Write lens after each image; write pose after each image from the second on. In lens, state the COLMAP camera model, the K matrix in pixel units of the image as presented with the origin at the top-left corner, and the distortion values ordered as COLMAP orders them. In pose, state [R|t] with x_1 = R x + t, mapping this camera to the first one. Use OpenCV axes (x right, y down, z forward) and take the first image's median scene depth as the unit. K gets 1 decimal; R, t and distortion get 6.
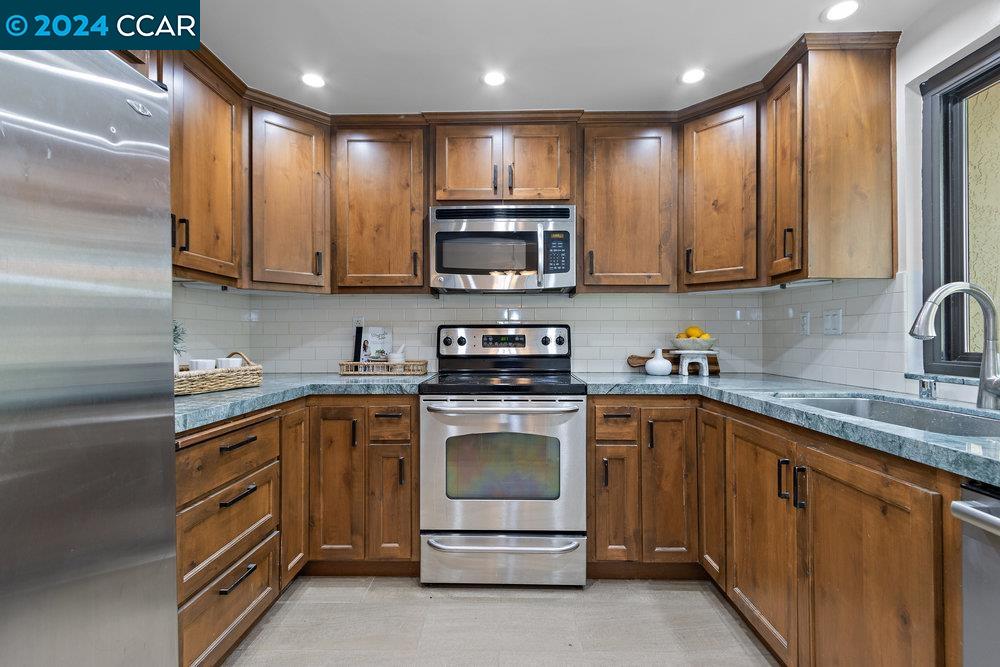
lens RADIAL K [[467.9, 0, 509.8], [0, 467.9, 332.1], [0, 0, 1]] dist [0.001799, -0.000706]
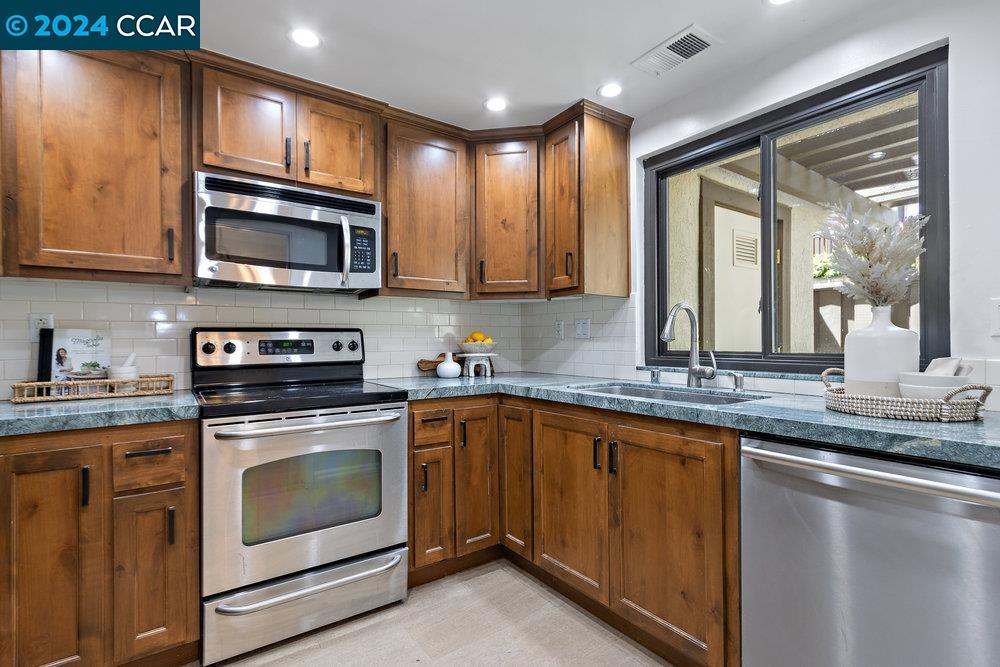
lens RADIAL K [[467.9, 0, 510.1], [0, 467.9, 338.7], [0, 0, 1]] dist [0.001799, -0.000706]
pose [[0.800920, -0.002421, 0.598766, -0.243351], [0.000048, 0.999992, 0.003980, 0.000867], [-0.598771, -0.003159, 0.800914, 0.095300]]
